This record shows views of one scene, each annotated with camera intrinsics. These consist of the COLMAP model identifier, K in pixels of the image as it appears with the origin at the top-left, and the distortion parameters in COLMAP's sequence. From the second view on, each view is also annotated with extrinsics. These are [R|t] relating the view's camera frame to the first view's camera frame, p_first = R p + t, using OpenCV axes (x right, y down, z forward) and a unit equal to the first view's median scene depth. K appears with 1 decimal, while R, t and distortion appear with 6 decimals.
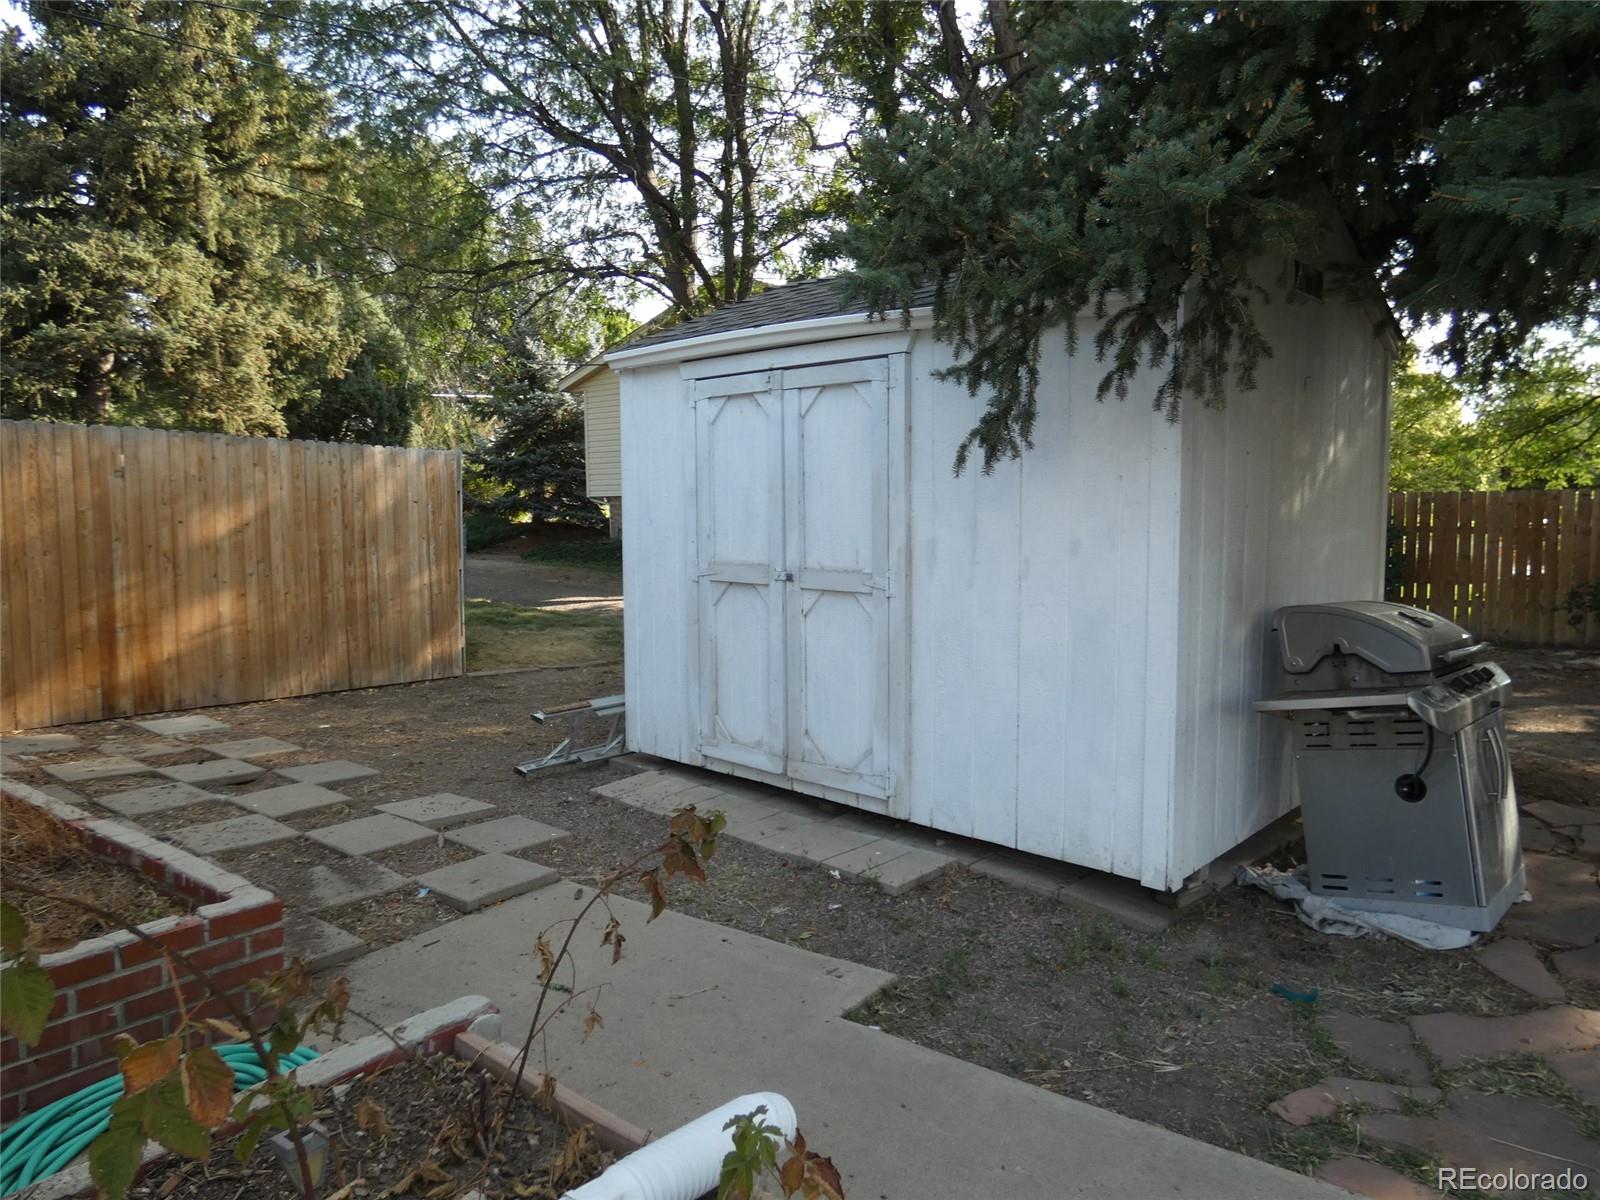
lens RADIAL K [[1049.8, 0, 807.4], [0, 1049.8, 596.8], [0, 0, 1]] dist [-0.023599, 0.000814]
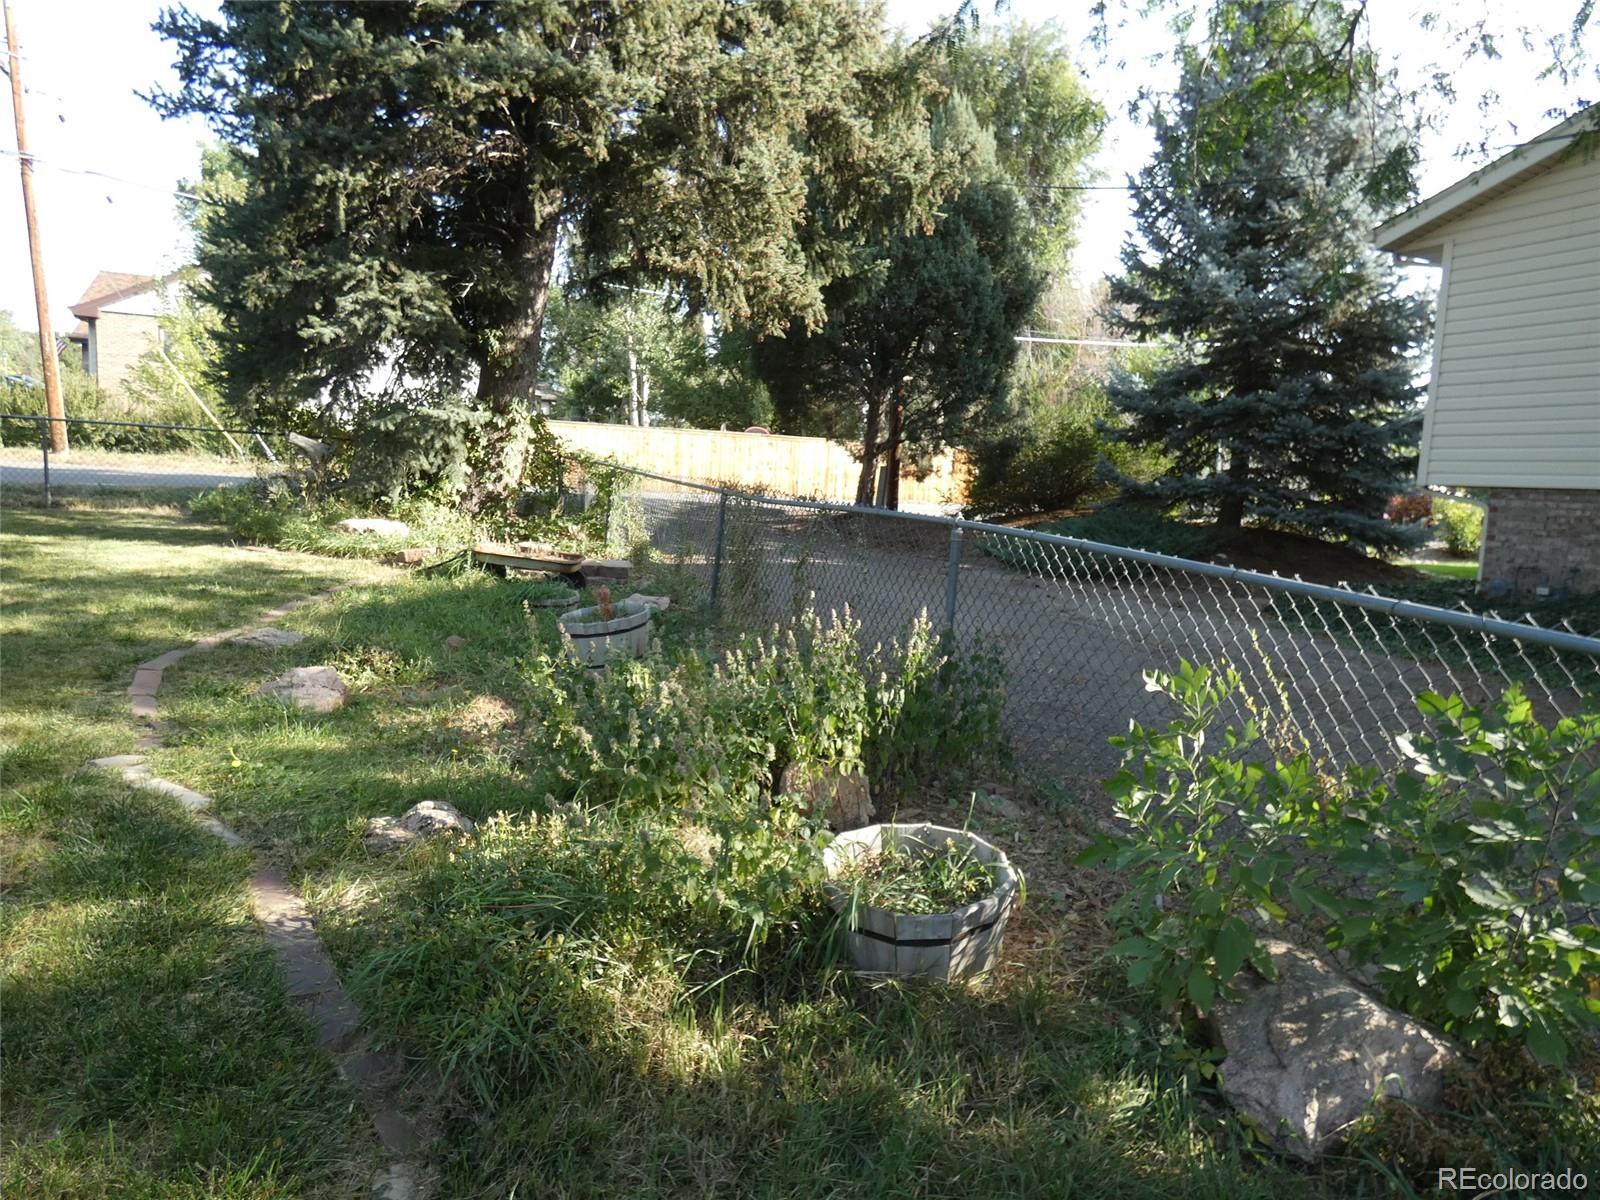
lens RADIAL K [[953.7, 0, 808.8], [0, 953.7, 590.8], [0, 0, 1]] dist [-0.025784, 0.021871]
pose [[0.884107, 0.103379, -0.455705, -0.291521], [-0.096241, 0.994597, 0.038915, -0.047643], [0.457266, 0.009453, 0.889280, 0.605856]]
